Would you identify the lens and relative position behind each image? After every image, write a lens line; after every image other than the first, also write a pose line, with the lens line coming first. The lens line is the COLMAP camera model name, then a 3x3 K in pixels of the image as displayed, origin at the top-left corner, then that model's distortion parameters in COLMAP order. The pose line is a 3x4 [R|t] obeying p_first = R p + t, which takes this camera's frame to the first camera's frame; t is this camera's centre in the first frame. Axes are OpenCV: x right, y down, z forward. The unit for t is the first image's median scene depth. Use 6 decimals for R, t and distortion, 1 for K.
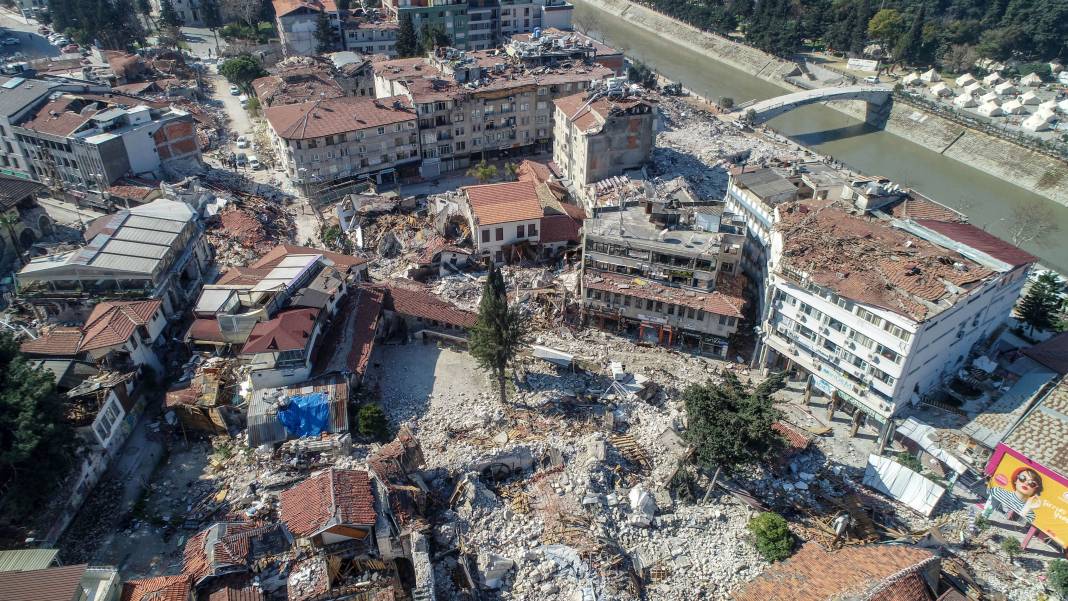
lens RADIAL K [[714.0, 0, 533.6], [0, 714.0, 300.4], [0, 0, 1]] dist [-0.000844, -0.002536]
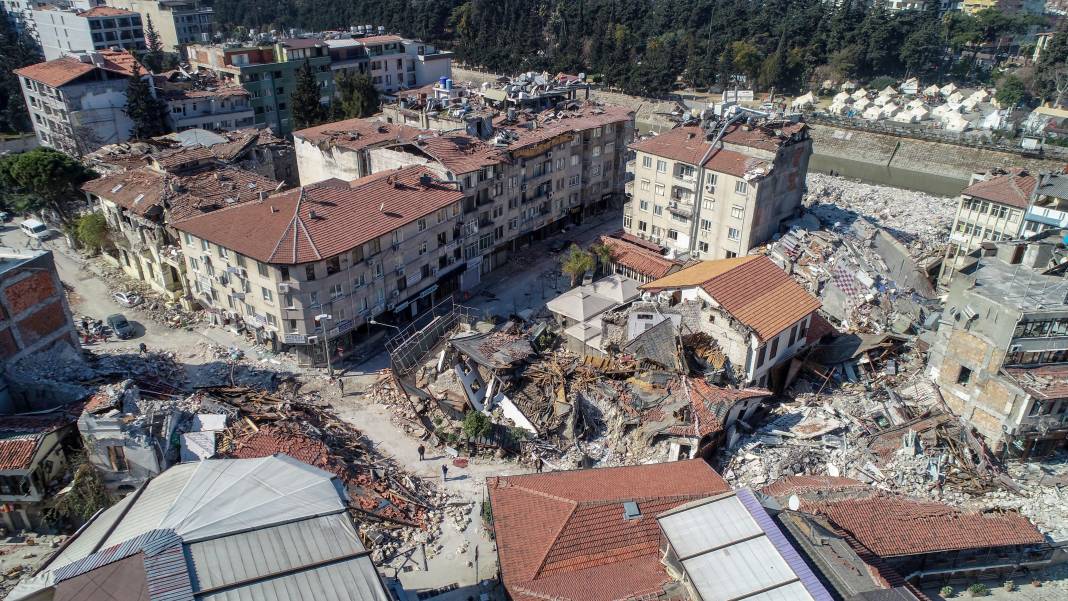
lens RADIAL K [[714.0, 0, 534.4], [0, 714.0, 300.3], [0, 0, 1]] dist [-0.000844, -0.002536]
pose [[0.889932, -0.200758, 0.409534, -0.353037], [0.245387, 0.967635, -0.058889, -0.111980], [-0.384457, 0.152901, 0.910392, 0.409664]]
